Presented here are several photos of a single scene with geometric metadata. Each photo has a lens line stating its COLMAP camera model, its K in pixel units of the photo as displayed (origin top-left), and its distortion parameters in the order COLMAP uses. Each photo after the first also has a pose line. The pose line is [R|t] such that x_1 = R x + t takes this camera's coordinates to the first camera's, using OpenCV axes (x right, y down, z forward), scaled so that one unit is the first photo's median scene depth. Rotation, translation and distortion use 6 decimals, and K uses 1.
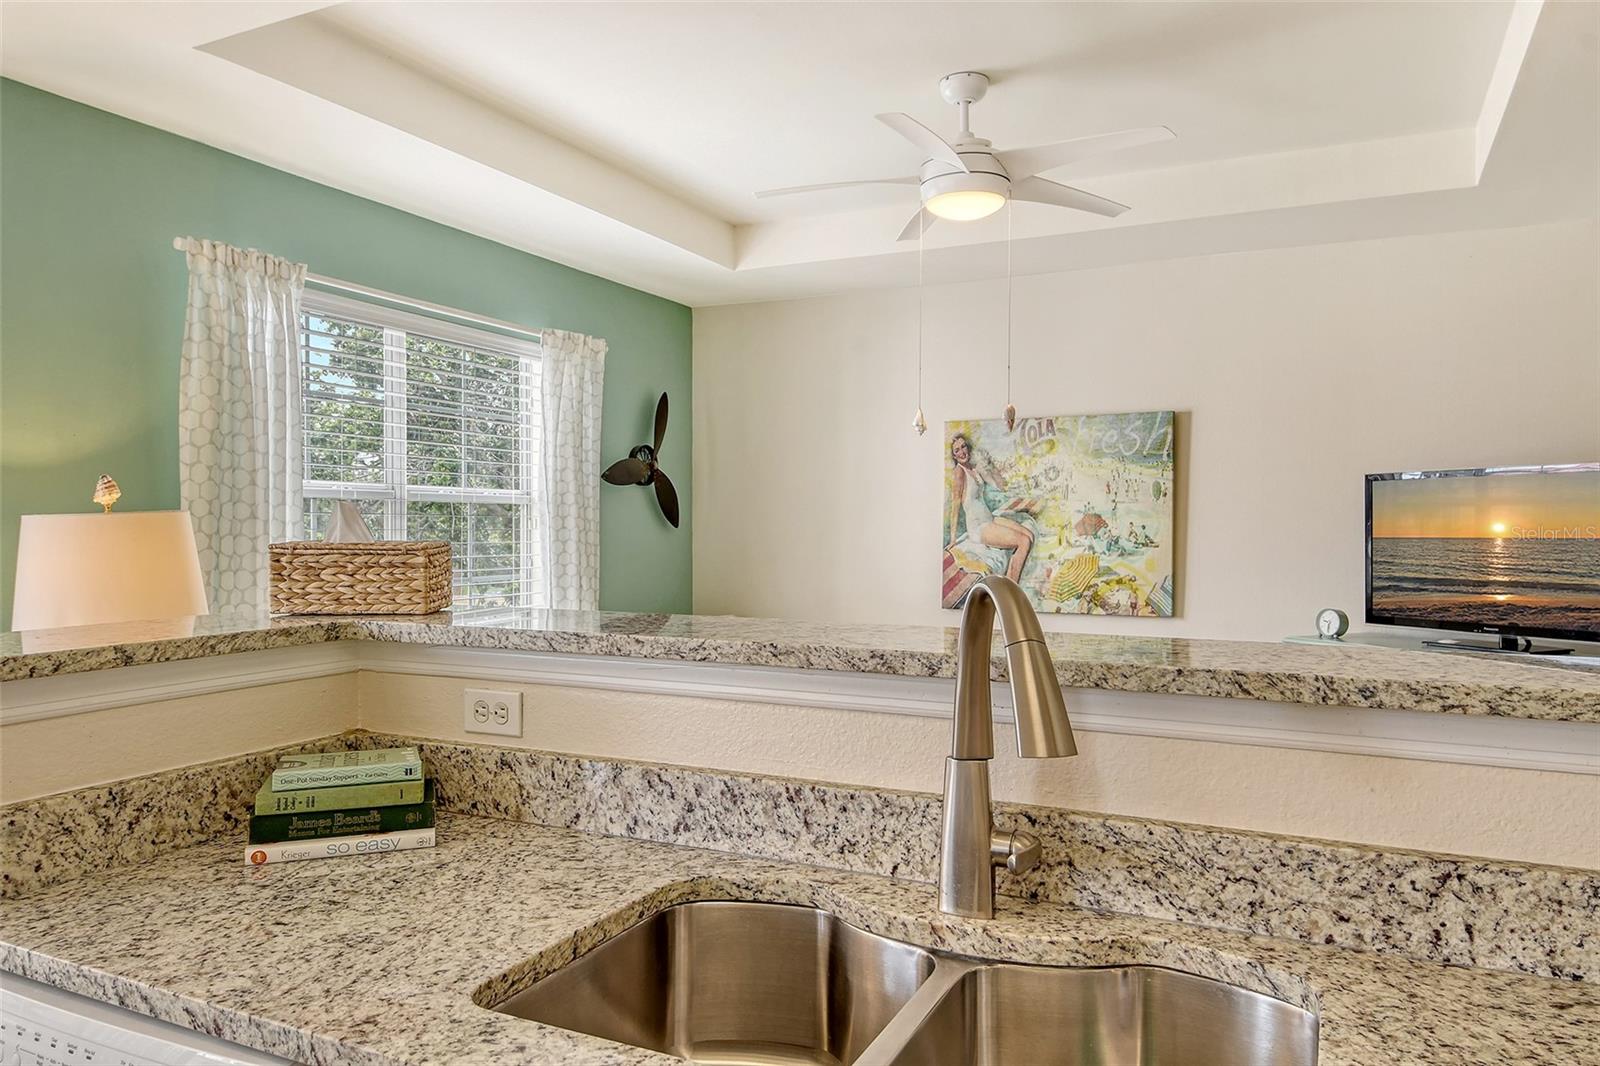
lens RADIAL K [[1090.0, 0, 802.6], [0, 1090.0, 516.8], [0, 0, 1]] dist [0.046521, -0.036690]
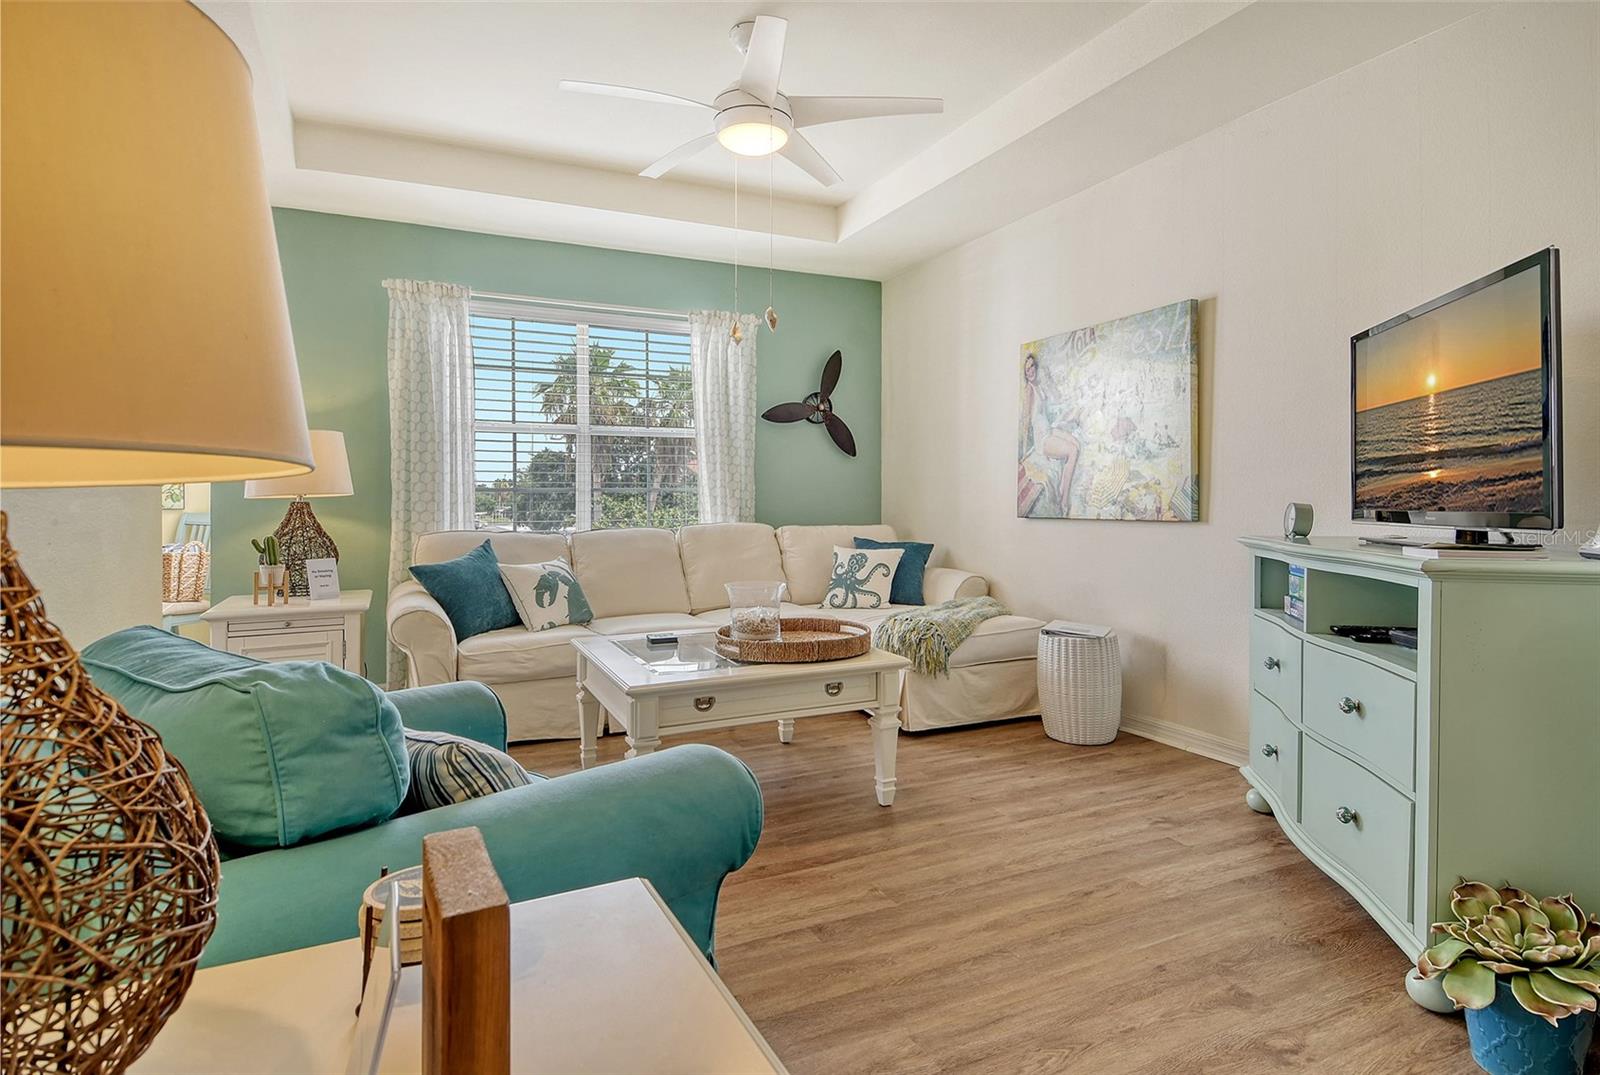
lens RADIAL K [[845.5, 0, 808.9], [0, 845.5, 498.2], [0, 0, 1]] dist [0.047117, -0.023207]
pose [[0.781875, -0.010066, -0.623355, 0.604262], [0.013325, 0.999911, 0.000567, 0.075732], [0.623293, -0.008749, 0.781939, 0.264037]]
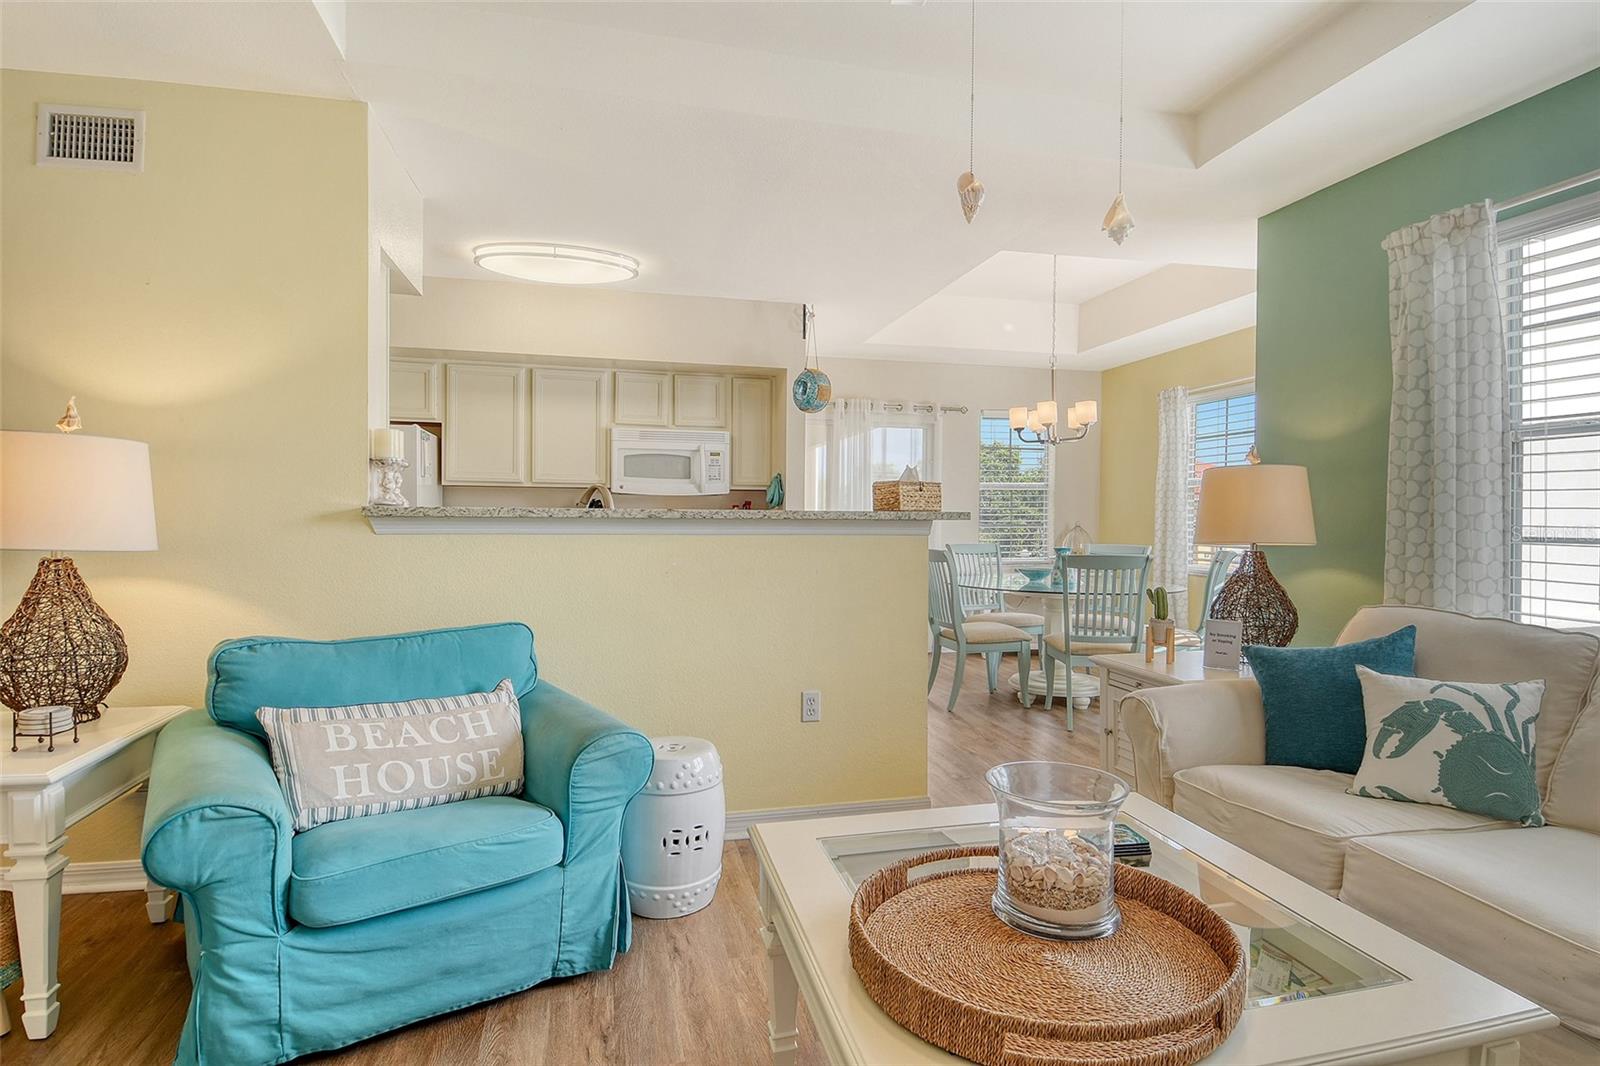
lens RADIAL K [[845.5, 0, 810.2], [0, 845.5, 527.3], [0, 0, 1]] dist [0.047117, -0.023207]
pose [[-0.770015, -0.000695, -0.638026, 0.407265], [-0.003602, 0.999988, 0.003258, 0.049900], [0.638016, 0.004807, -0.770008, 0.997507]]
